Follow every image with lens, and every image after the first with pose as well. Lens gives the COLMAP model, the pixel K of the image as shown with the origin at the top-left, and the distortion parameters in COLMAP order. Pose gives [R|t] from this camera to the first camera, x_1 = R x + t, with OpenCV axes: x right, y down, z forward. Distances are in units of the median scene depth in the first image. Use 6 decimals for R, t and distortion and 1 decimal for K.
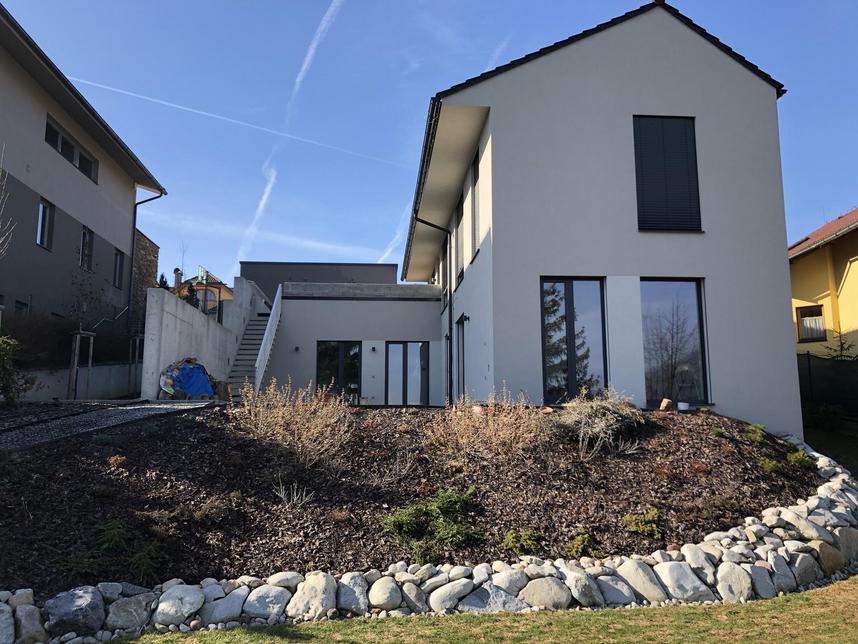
lens RADIAL K [[693.2, 0, 429.0], [0, 693.2, 322.0], [0, 0, 1]] dist [0.013372, 0.000252]
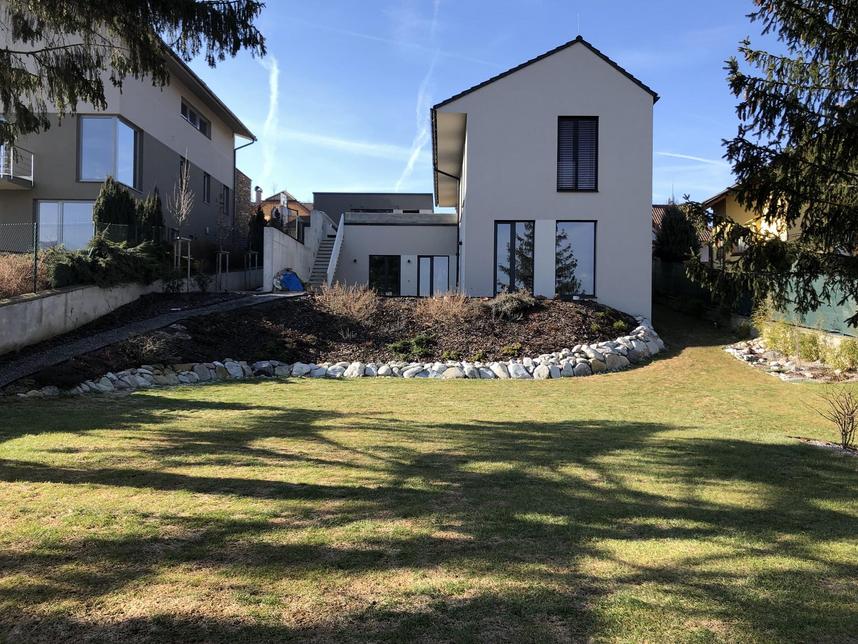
lens RADIAL K [[693.2, 0, 429.0], [0, 693.2, 322.0], [0, 0, 1]] dist [0.013372, 0.000252]
pose [[0.995460, 0.012144, -0.094407, 0.211445], [0.000766, 0.990774, 0.135519, -0.064520], [0.095182, -0.134976, 0.986267, -0.888175]]
